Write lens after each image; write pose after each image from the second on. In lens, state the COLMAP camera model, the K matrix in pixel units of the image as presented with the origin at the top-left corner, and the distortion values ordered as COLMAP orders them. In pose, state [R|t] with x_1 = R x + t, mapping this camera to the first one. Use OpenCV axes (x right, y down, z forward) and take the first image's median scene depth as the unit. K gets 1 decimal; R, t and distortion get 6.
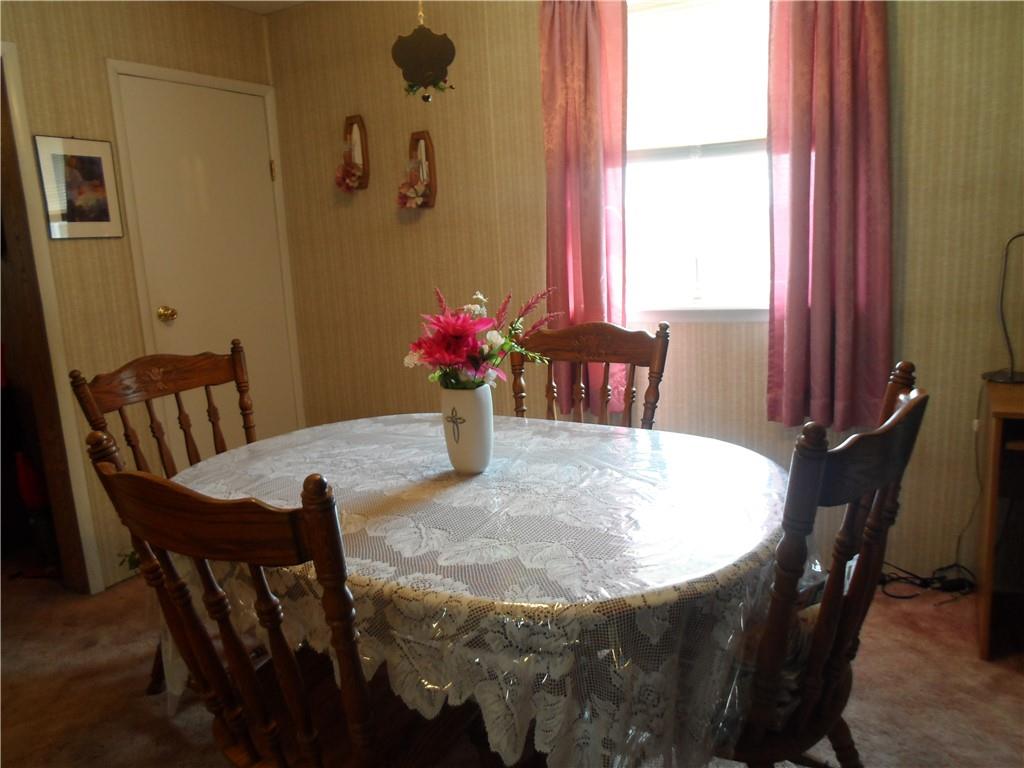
lens RADIAL K [[738.4, 0, 583.5], [0, 738.4, 413.4], [0, 0, 1]] dist [-0.060726, 0.063570]
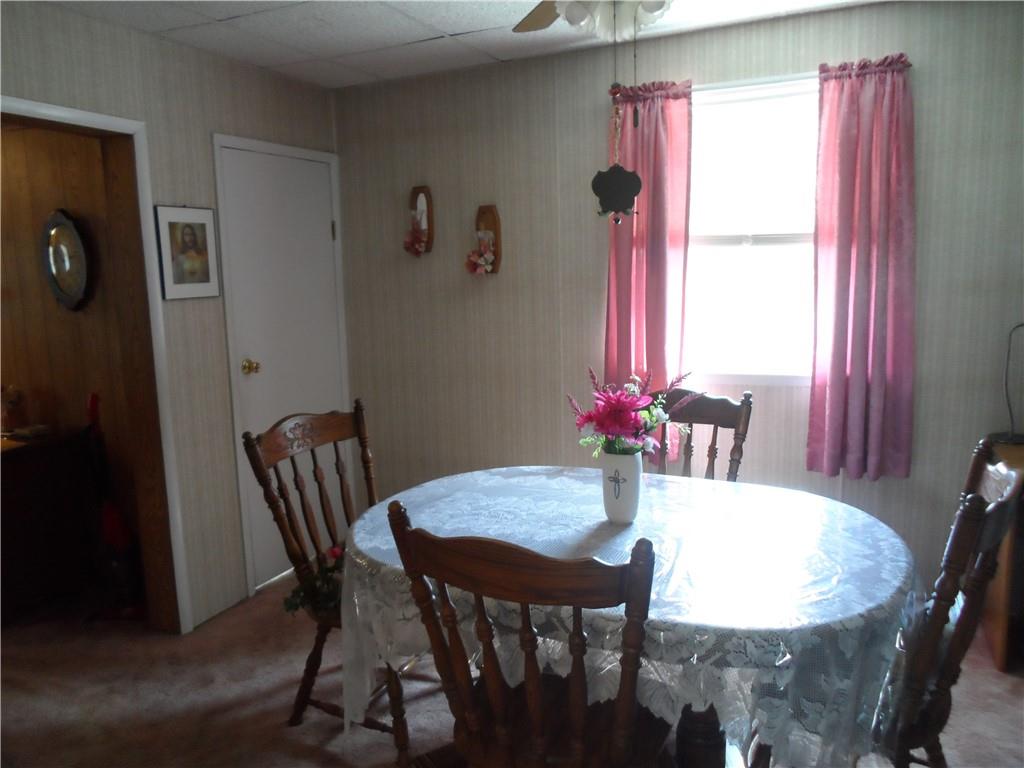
lens RADIAL K [[784.5, 0, 510.9], [0, 784.5, 401.5], [0, 0, 1]] dist [-0.060476, 0.057370]
pose [[0.994426, 0.009673, 0.104996, -0.378496], [-0.005625, 0.999232, -0.038780, -0.053609], [-0.105291, 0.037973, 0.993716, -0.200966]]
